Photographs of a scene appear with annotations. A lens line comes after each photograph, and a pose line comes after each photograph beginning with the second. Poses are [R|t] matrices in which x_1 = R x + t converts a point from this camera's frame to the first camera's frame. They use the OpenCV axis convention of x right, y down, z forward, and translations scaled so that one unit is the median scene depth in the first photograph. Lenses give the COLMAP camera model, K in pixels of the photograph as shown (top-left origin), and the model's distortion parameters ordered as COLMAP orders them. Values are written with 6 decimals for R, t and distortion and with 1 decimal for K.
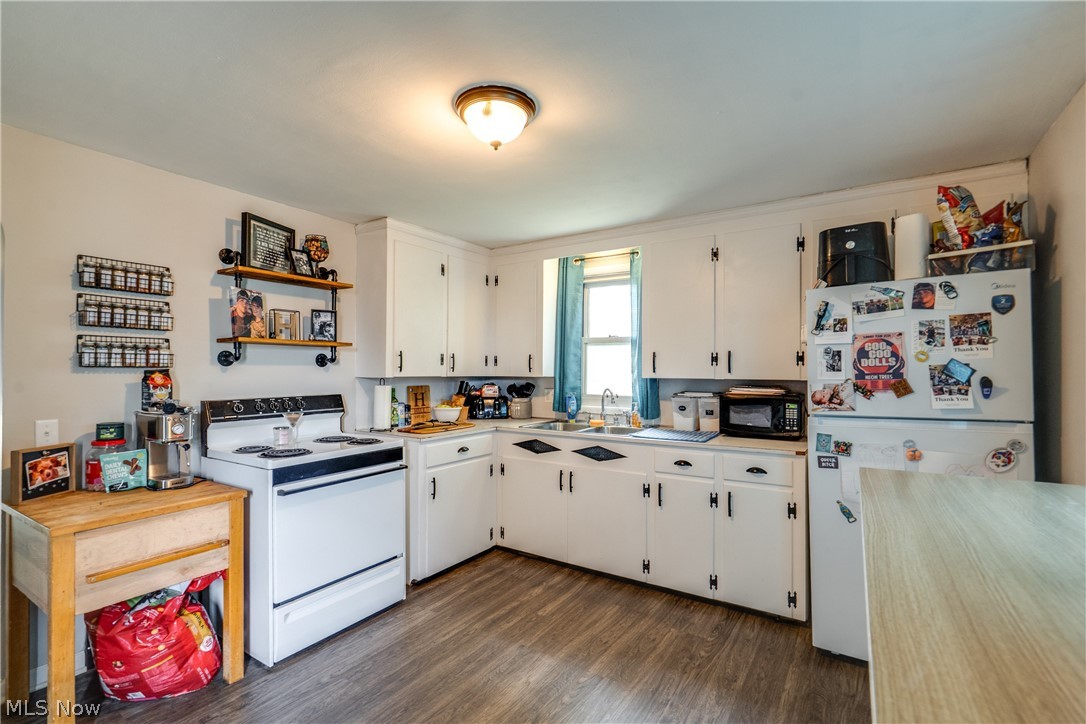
lens RADIAL K [[494.9, 0, 547.3], [0, 494.9, 364.9], [0, 0, 1]] dist [-0.000719, 0.000889]
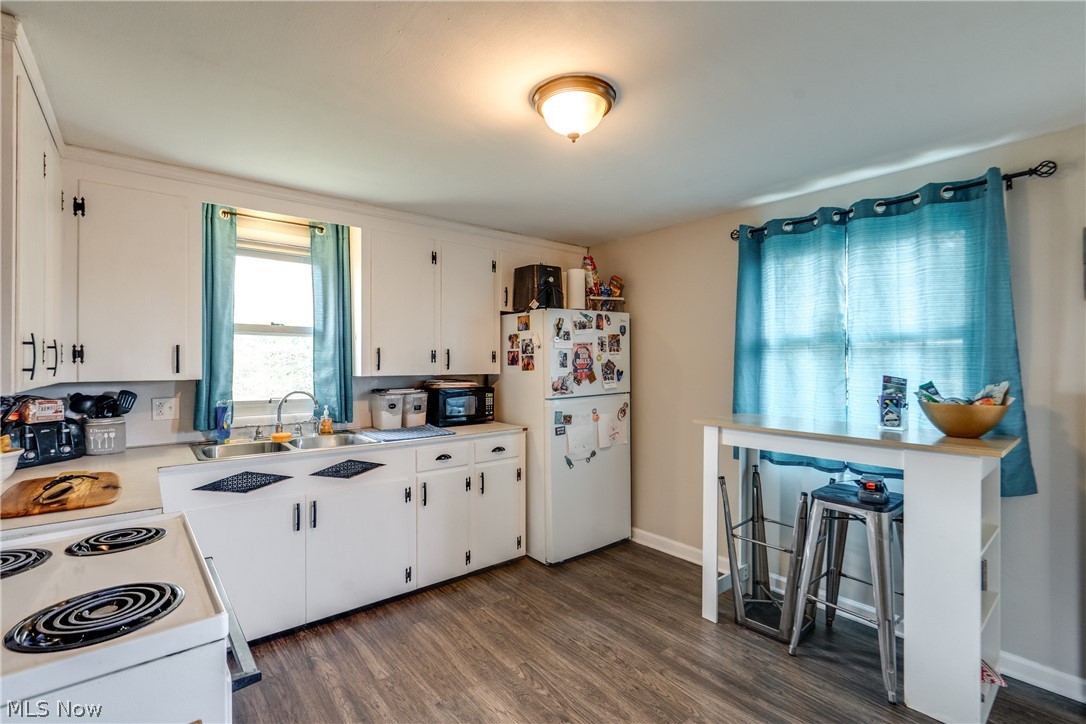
lens RADIAL K [[494.9, 0, 548.7], [0, 494.9, 360.7], [0, 0, 1]] dist [-0.000719, 0.000889]
pose [[0.303650, -0.001912, 0.952782, -0.722873], [-0.007498, 0.999962, 0.004396, -0.011218], [-0.952754, -0.008478, 0.303624, 0.532637]]
